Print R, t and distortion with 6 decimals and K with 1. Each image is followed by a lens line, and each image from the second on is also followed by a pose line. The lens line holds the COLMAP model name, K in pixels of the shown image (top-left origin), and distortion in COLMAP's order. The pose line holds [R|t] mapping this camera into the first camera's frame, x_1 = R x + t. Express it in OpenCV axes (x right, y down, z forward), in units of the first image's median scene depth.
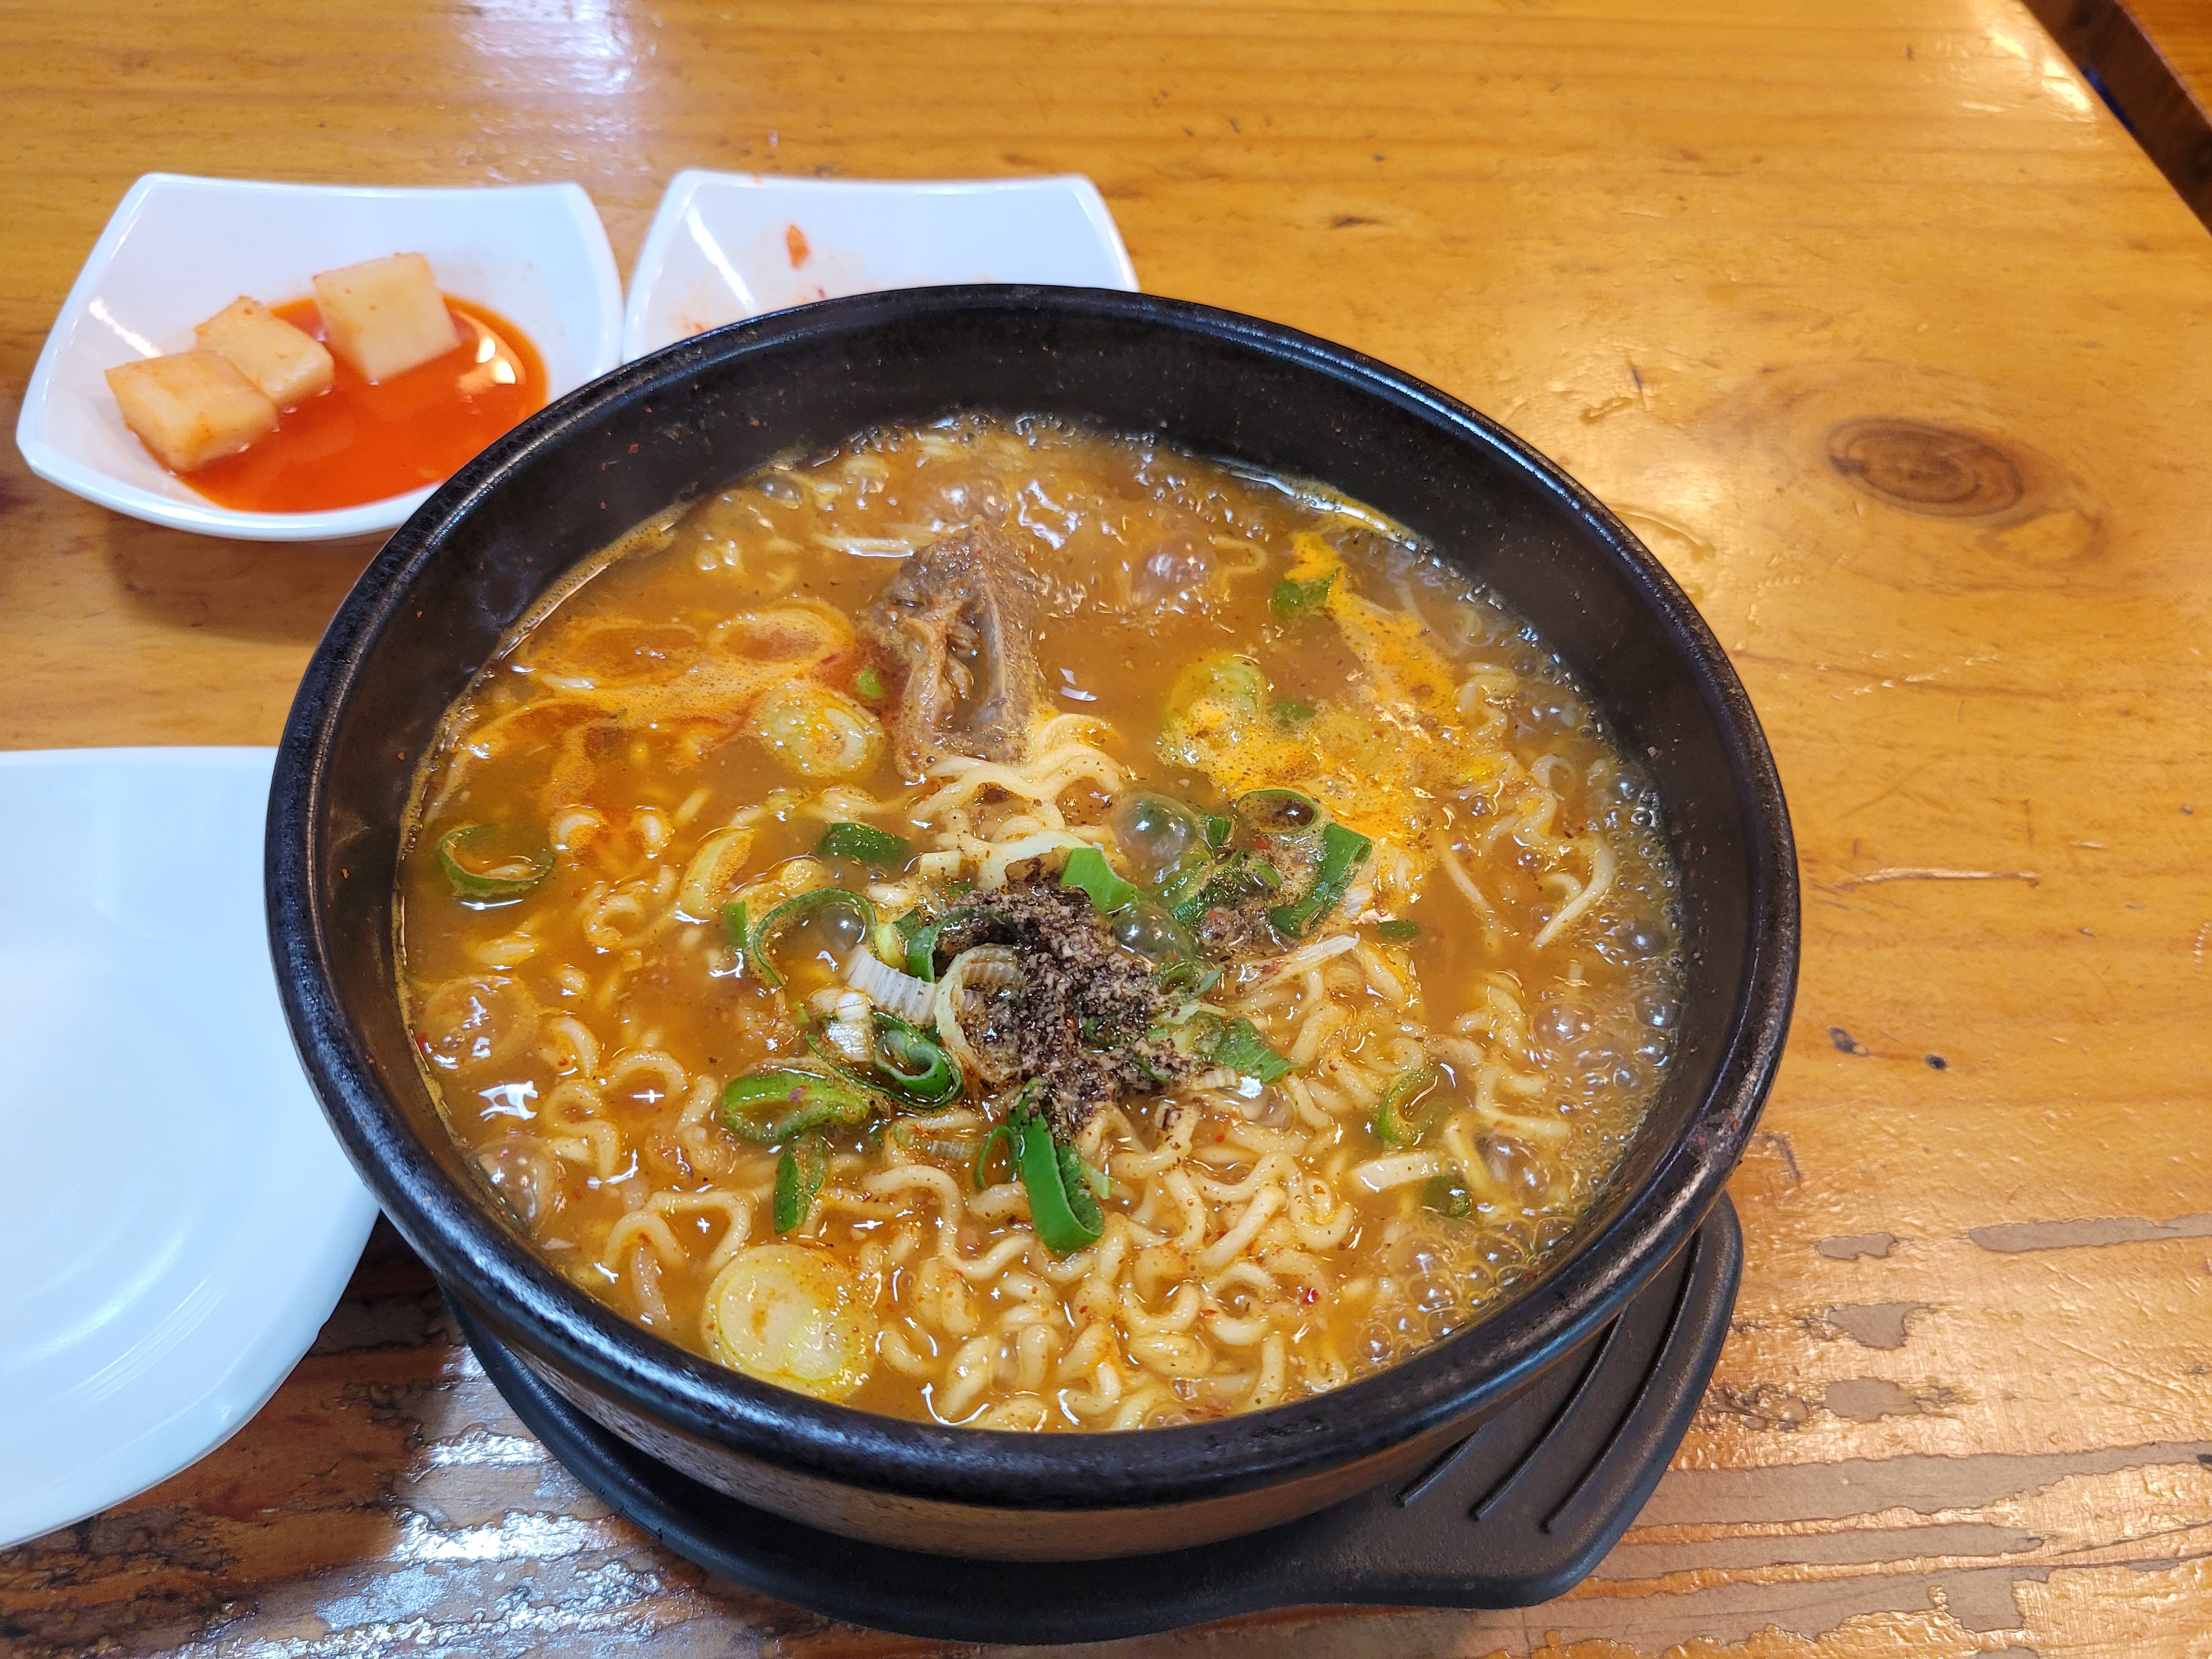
lens RADIAL K [[1681.0, 0, 1146.6], [0, 1681.0, 858.5], [0, 0, 1]] dist [-0.005599, -0.009981]
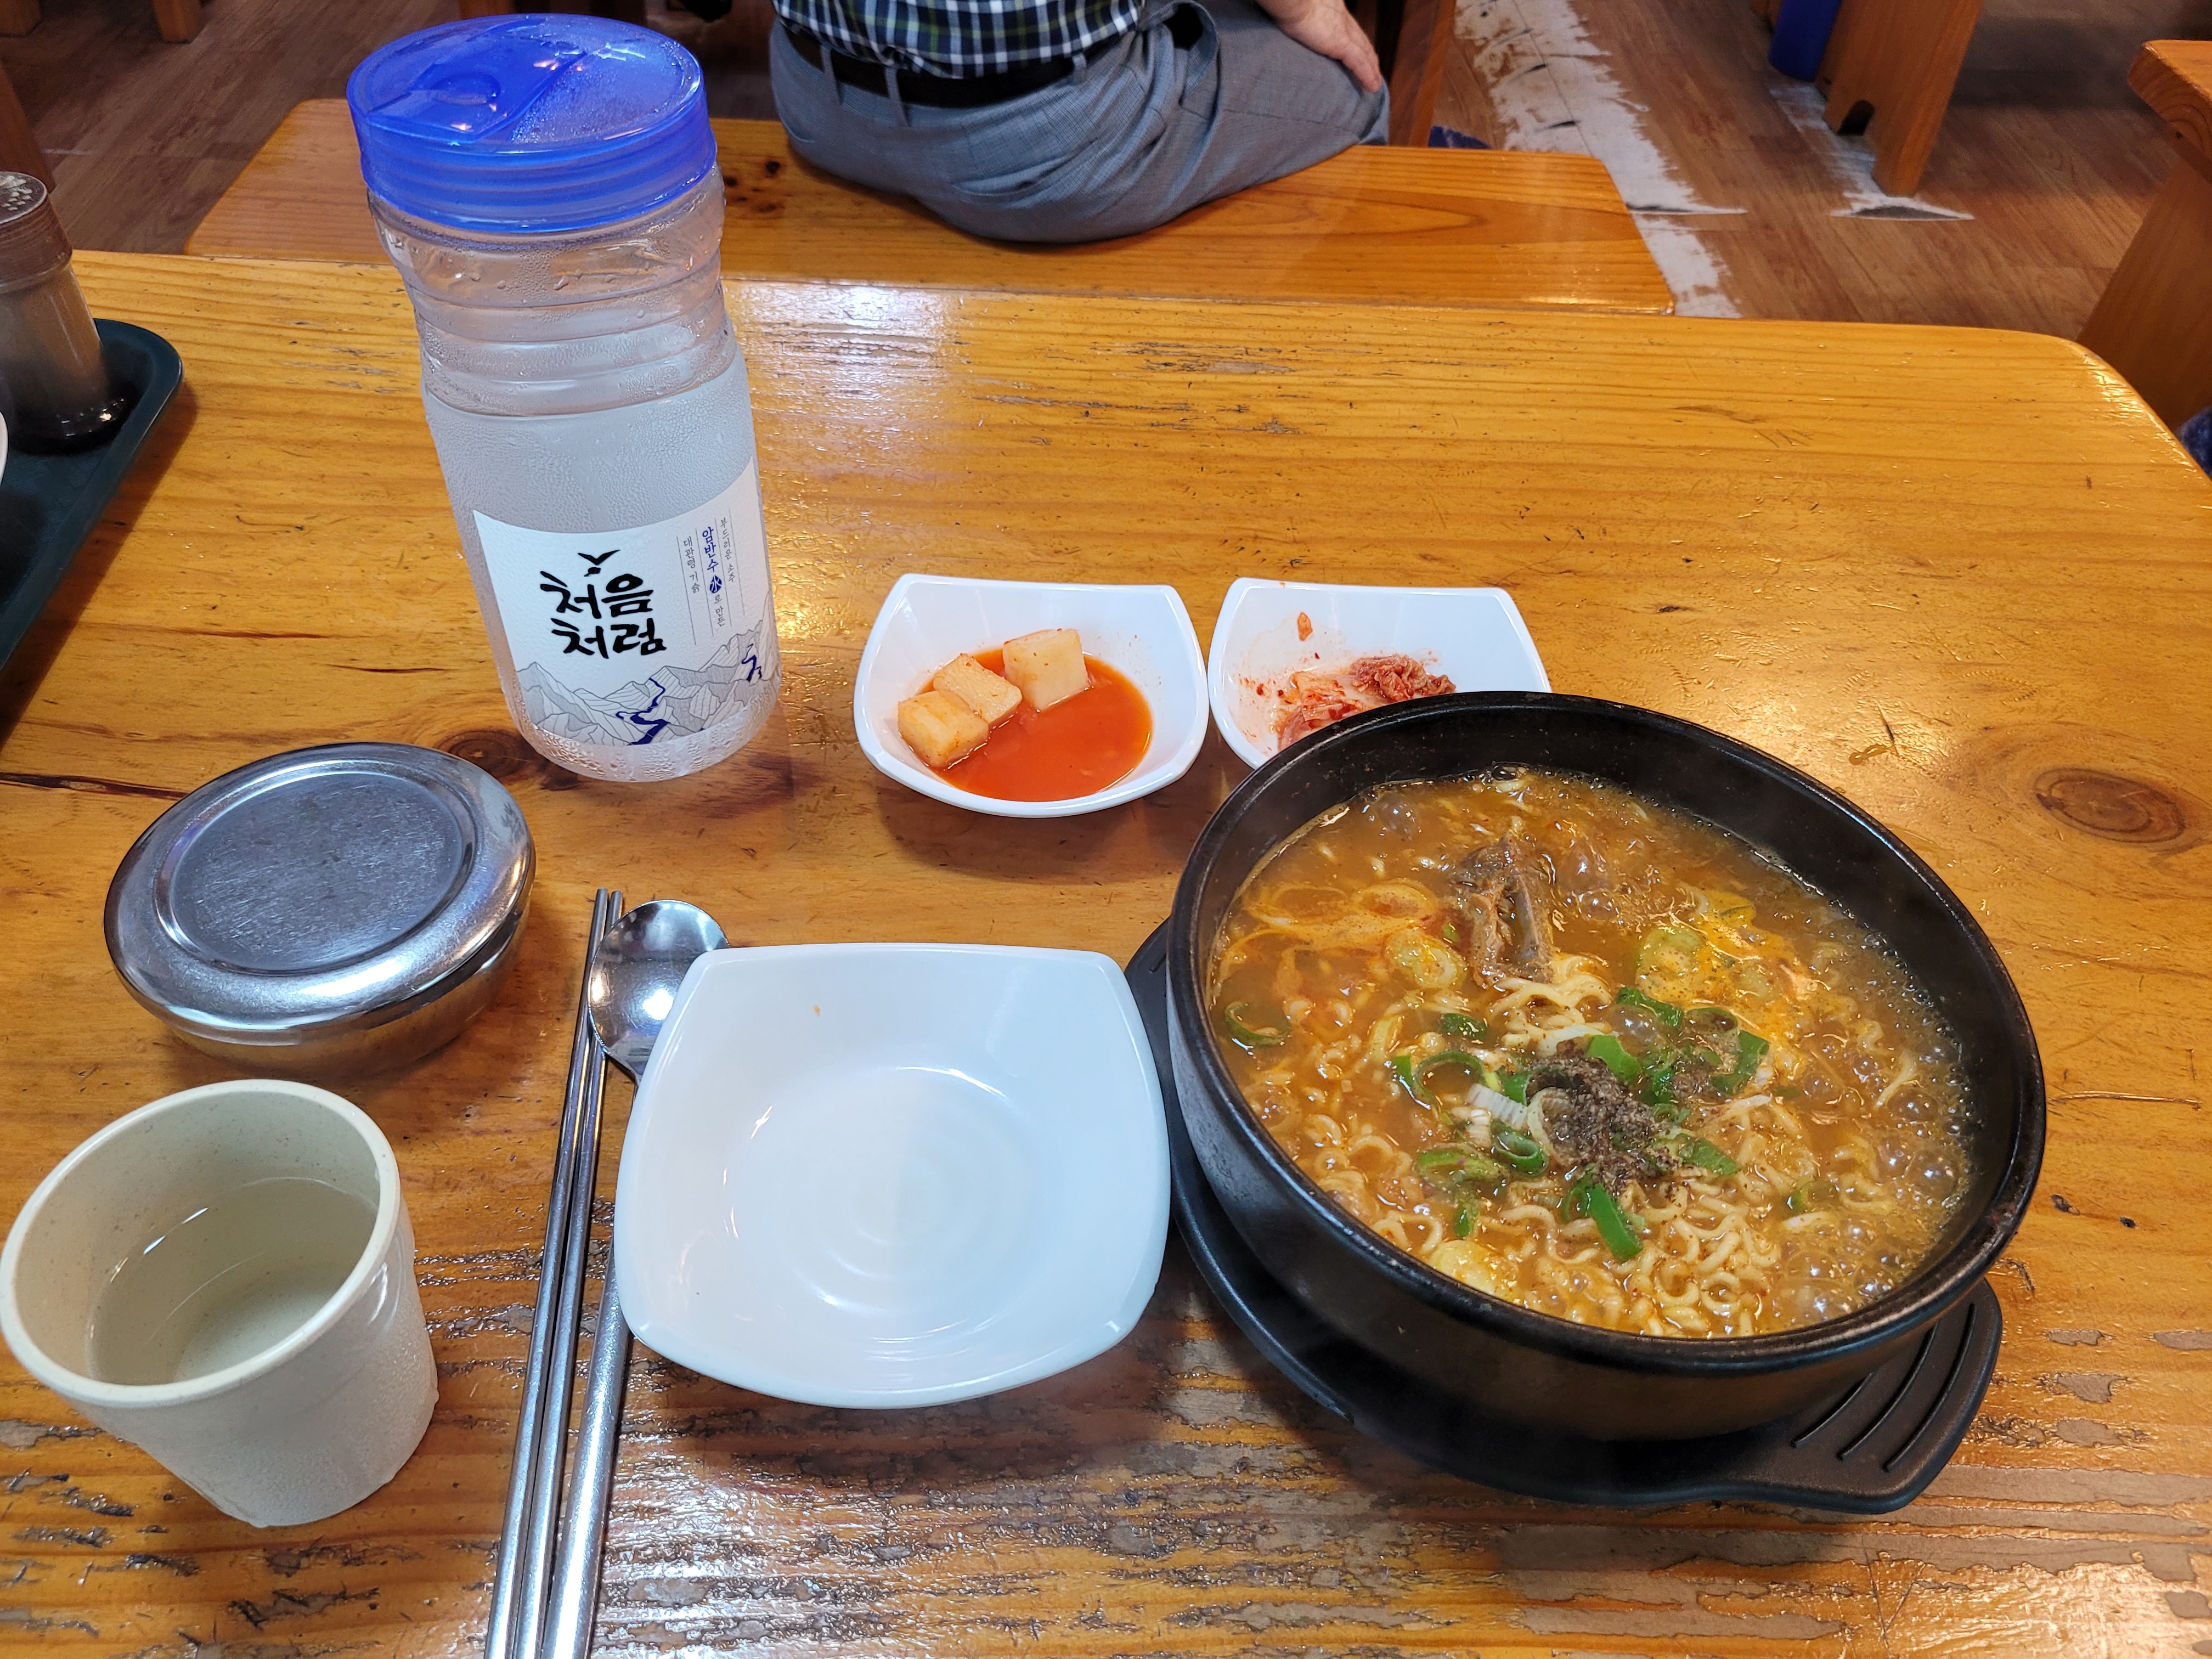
lens RADIAL K [[1693.4, 0, 1101.7], [0, 1693.4, 840.6], [0, 0, 1]] dist [0.006267, -0.015160]
pose [[0.993775, 0.047028, -0.100997, -0.366608], [-0.060760, 0.988634, -0.137517, 0.063233], [0.093382, 0.142797, 0.985337, -0.753503]]
